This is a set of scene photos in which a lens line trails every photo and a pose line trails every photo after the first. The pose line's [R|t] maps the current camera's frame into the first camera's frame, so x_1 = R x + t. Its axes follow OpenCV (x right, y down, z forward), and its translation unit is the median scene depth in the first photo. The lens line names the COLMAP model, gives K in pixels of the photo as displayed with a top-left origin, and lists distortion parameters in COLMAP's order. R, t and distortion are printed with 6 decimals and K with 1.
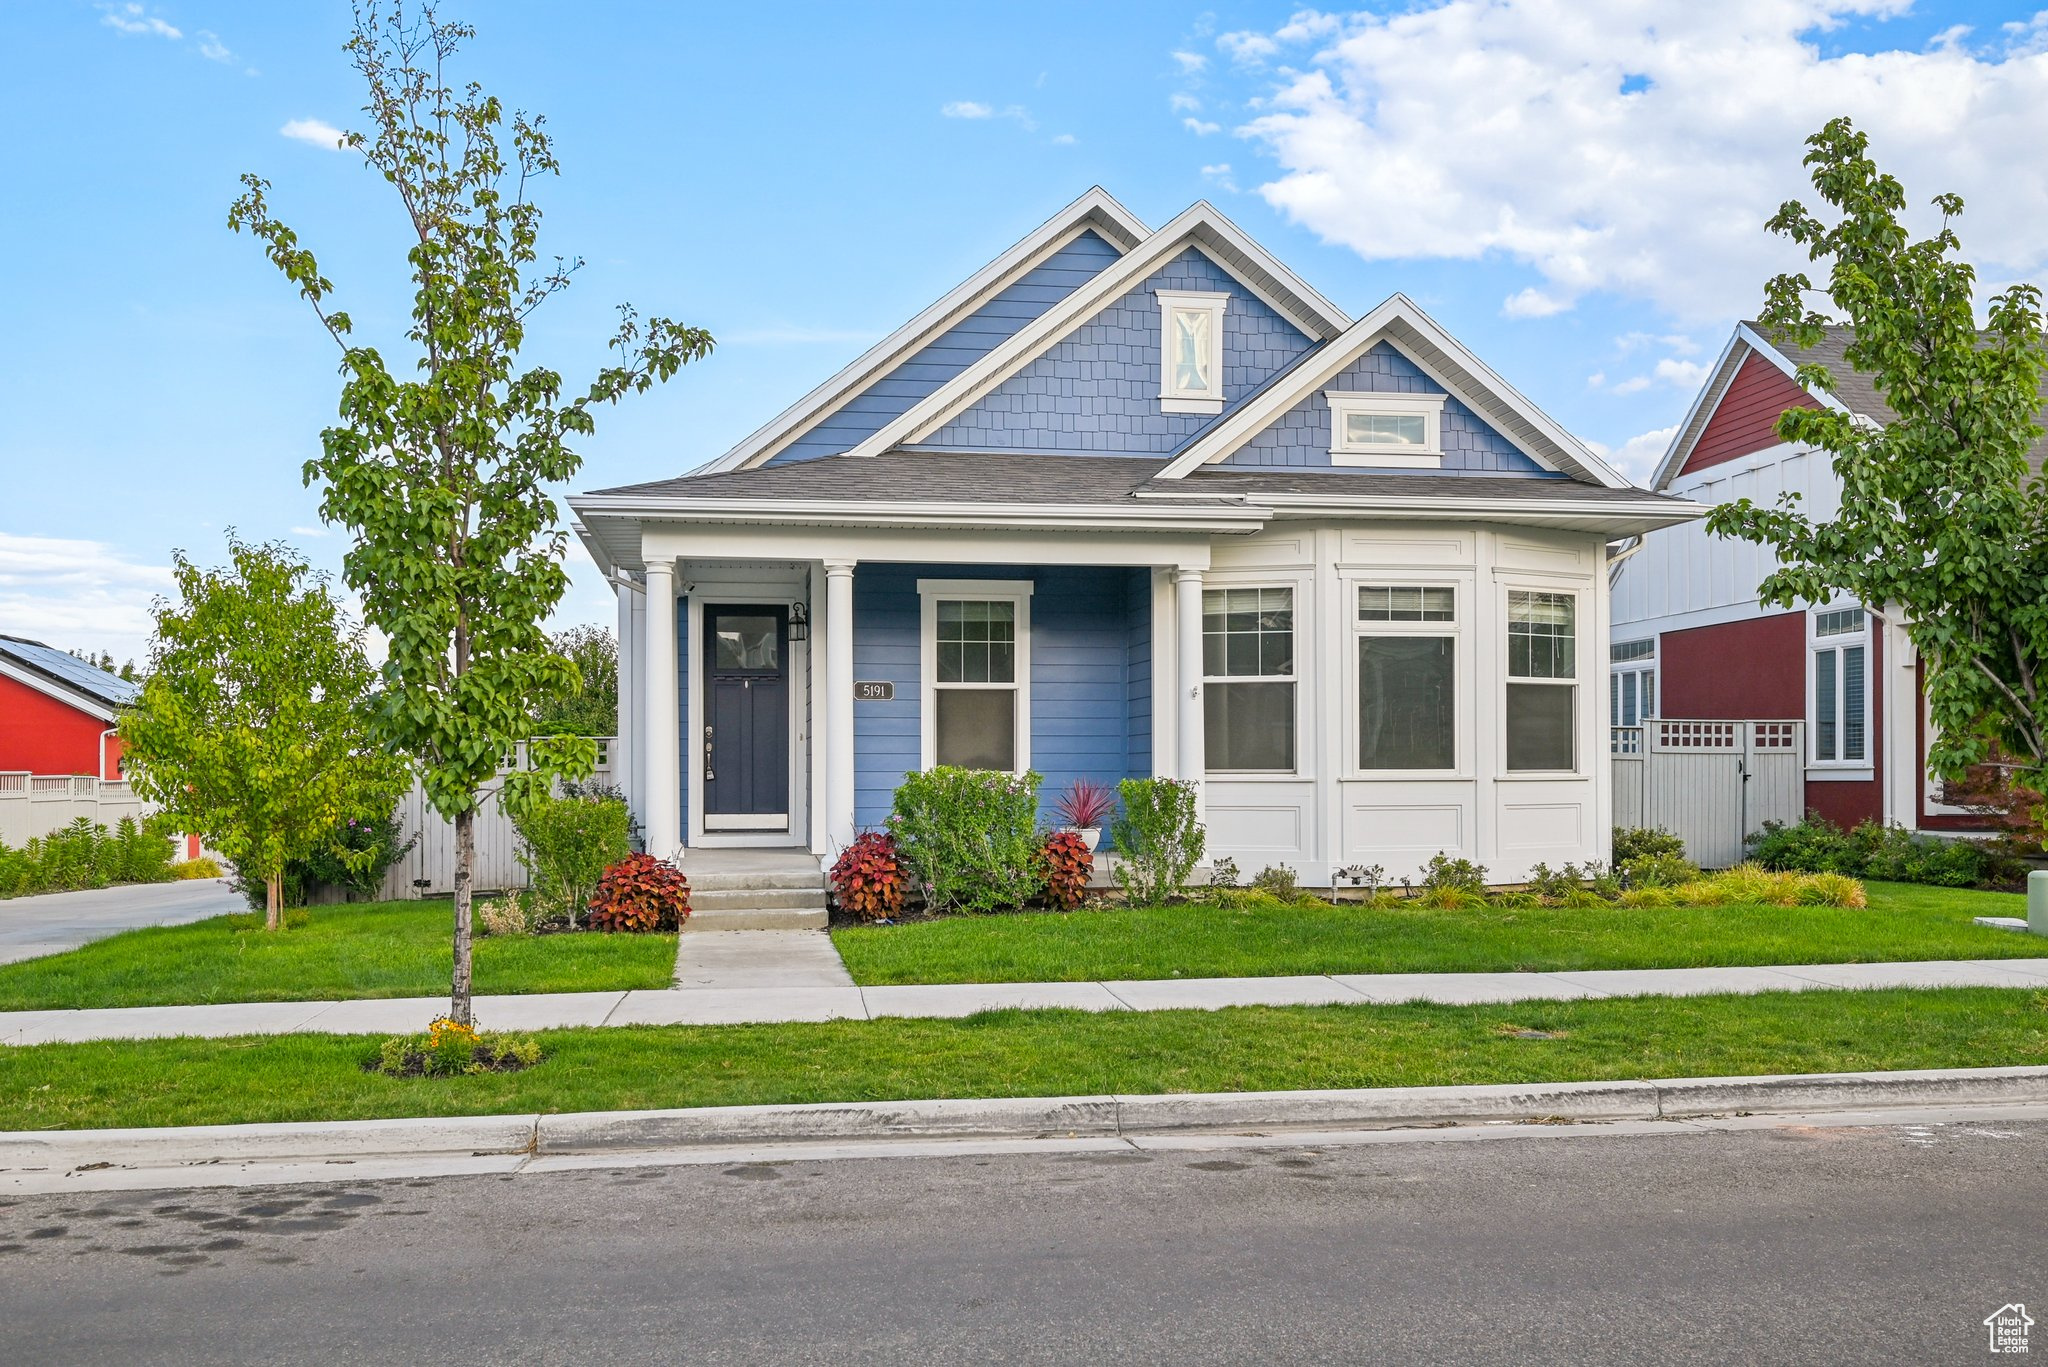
lens RADIAL K [[1792.3, 0, 1021.0], [0, 1792.3, 698.8], [0, 0, 1]] dist [-0.008873, 0.002499]
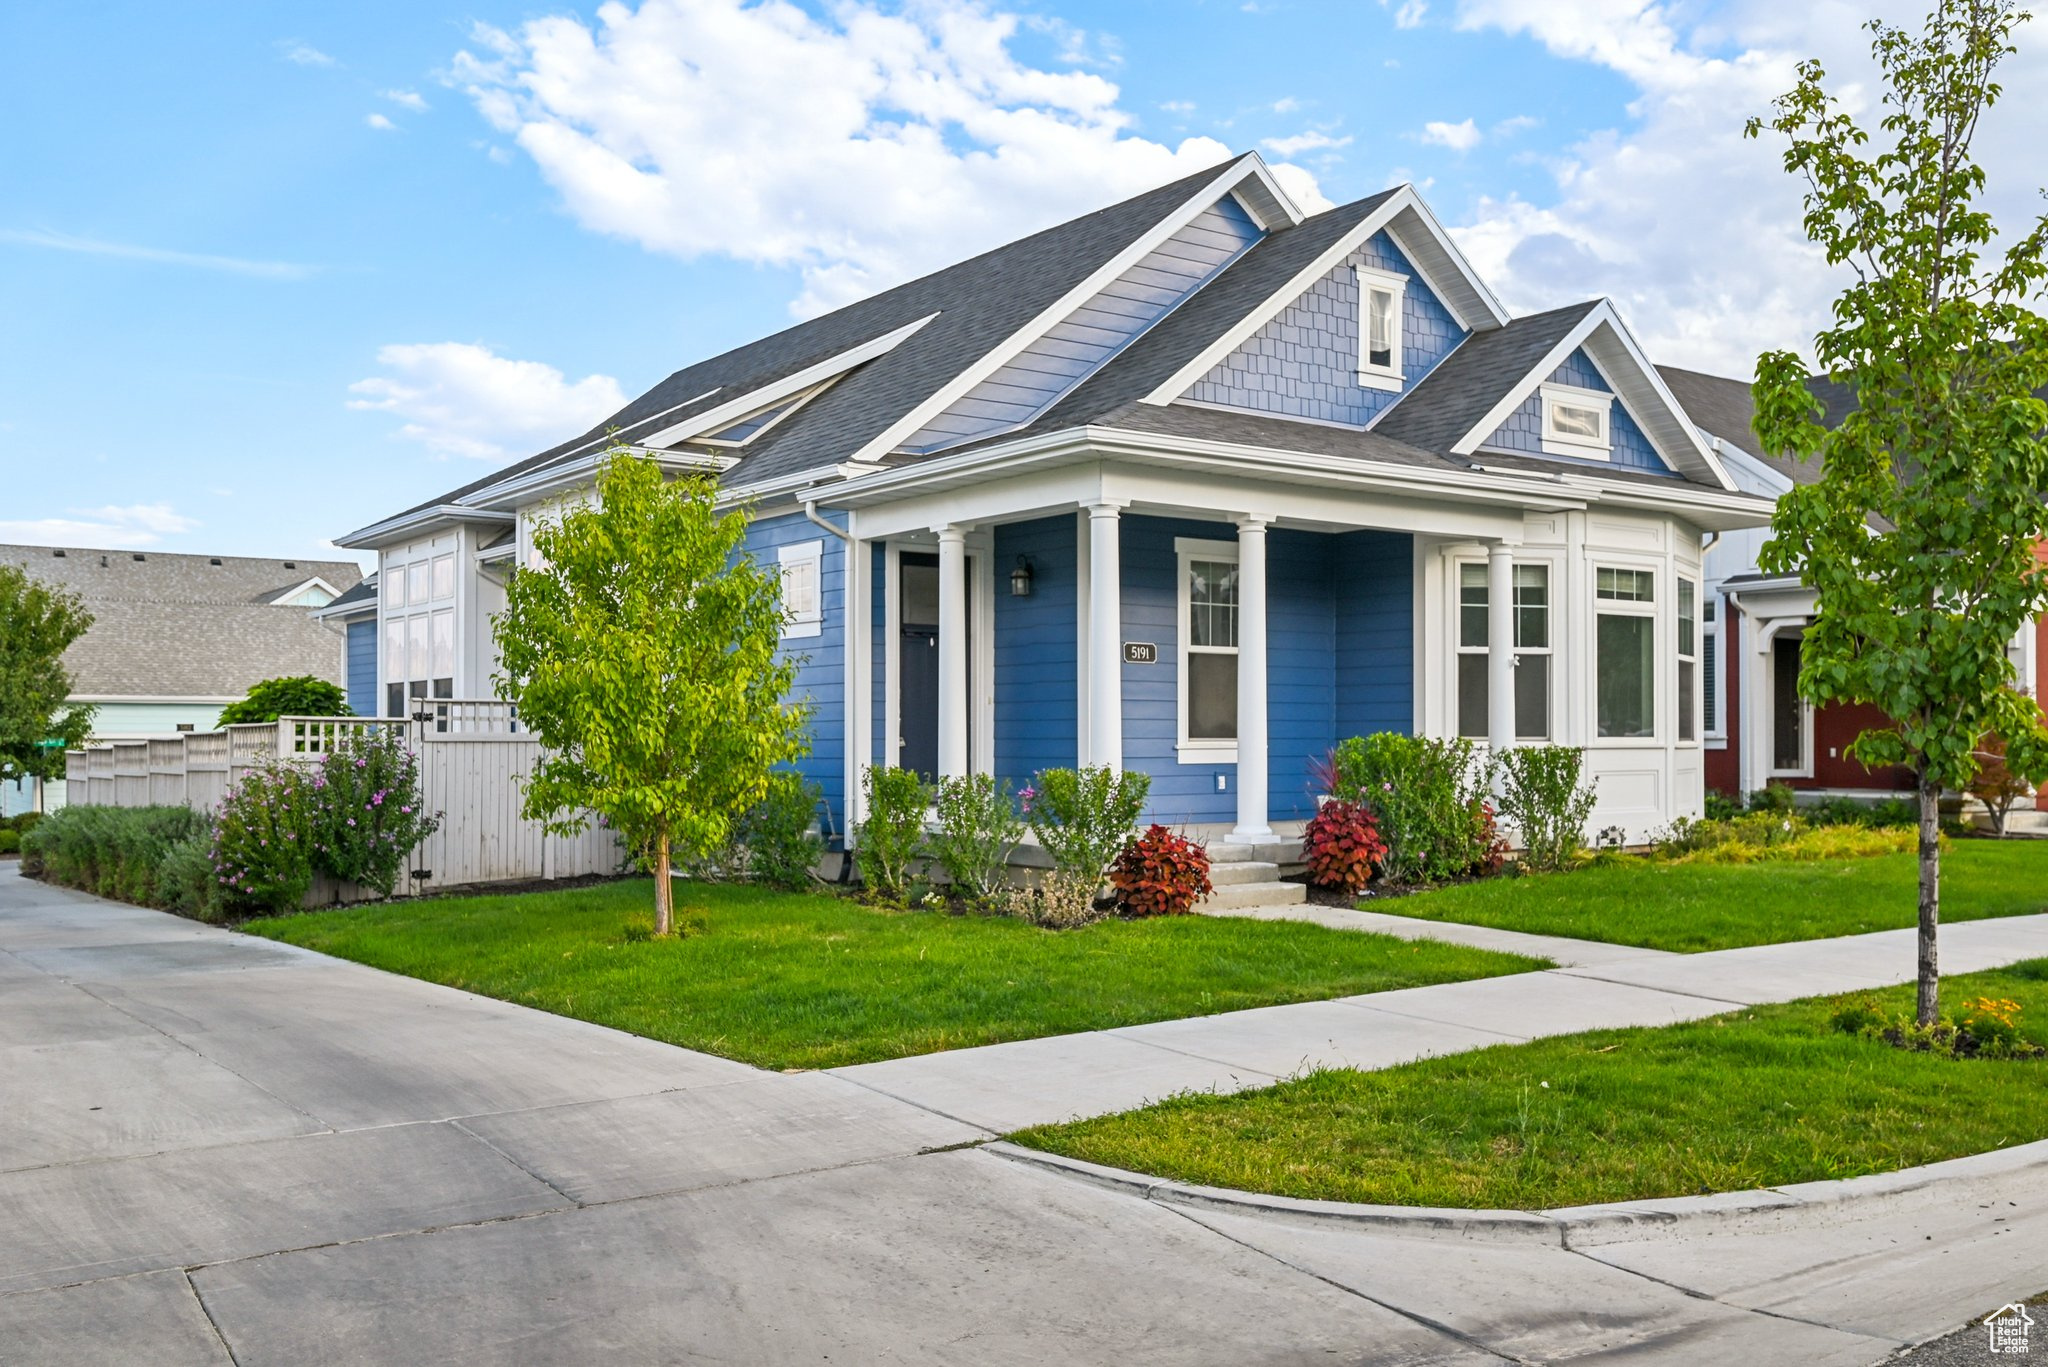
lens RADIAL K [[1792.3, 0, 1024.7], [0, 1792.3, 696.7], [0, 0, 1]] dist [-0.008873, 0.002499]
pose [[0.891163, 0.013724, 0.453476, -0.589162], [-0.019861, 0.999764, 0.008773, 0.012040], [-0.453249, -0.016825, 0.891225, 0.192009]]
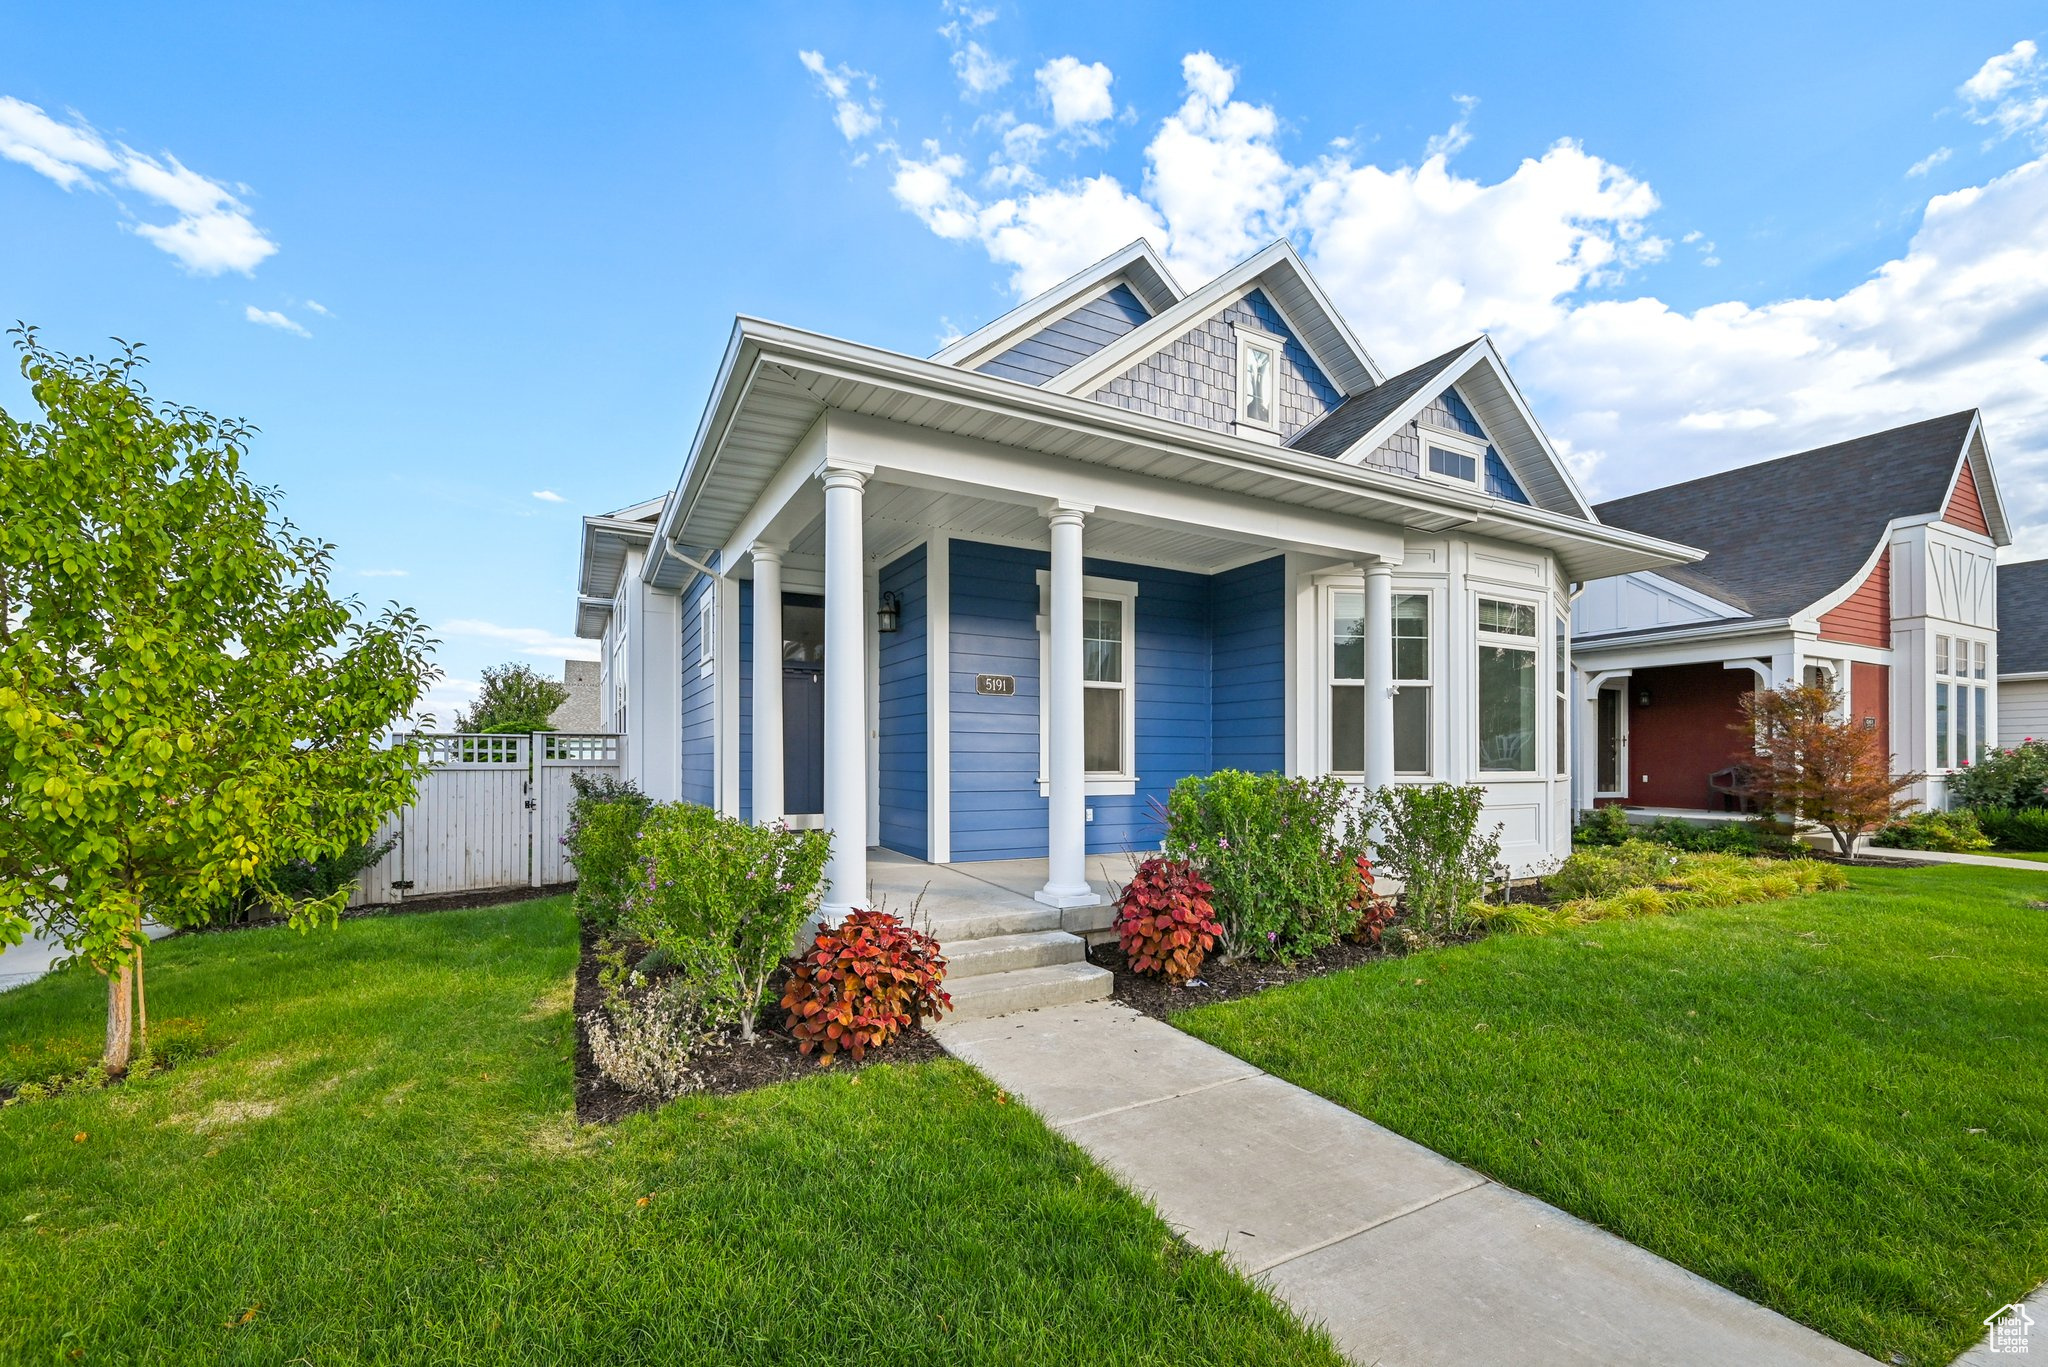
lens RADIAL K [[835.9, 0, 1028.2], [0, 835.9, 743.7], [0, 0, 1]] dist [-0.003209, 0.000486]
pose [[0.941397, 0.012335, 0.337076, -0.221481], [-0.018997, 0.999684, 0.016475, 0.019306], [-0.336766, -0.021913, 0.941333, 0.609159]]
